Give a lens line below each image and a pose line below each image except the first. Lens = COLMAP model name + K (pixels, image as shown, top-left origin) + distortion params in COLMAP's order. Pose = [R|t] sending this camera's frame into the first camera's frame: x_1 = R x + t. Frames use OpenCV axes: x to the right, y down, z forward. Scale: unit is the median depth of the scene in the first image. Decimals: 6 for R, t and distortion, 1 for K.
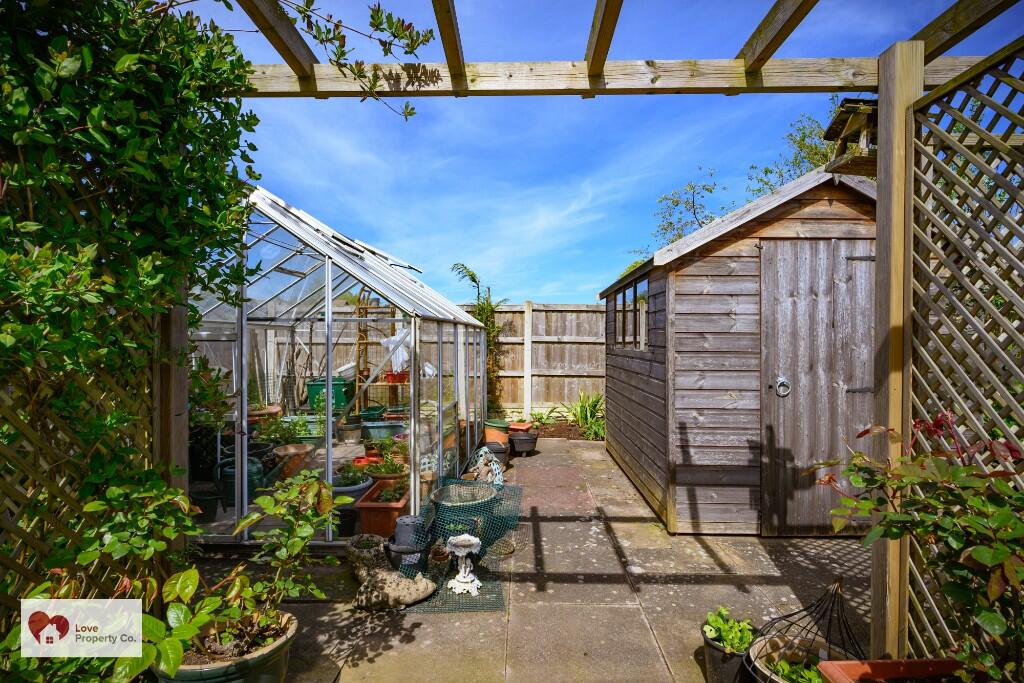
lens RADIAL K [[466.9, 0, 519.4], [0, 466.9, 350.9], [0, 0, 1]] dist [-0.002850, -0.000150]
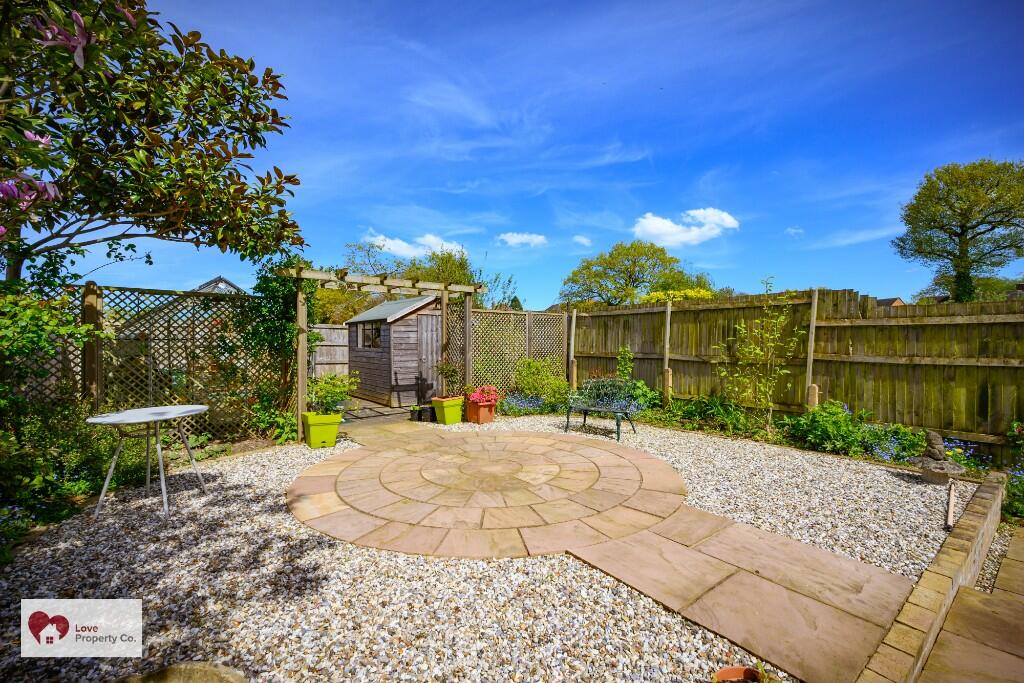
lens RADIAL K [[422.5, 0, 505.2], [0, 422.5, 346.9], [0, 0, 1]] dist [-0.000165, -0.000418]
pose [[0.766779, -0.005507, 0.641887, -0.912916], [0.007129, 0.999975, 0.000062, -0.008085], [-0.641871, 0.004528, 0.766799, -1.659823]]
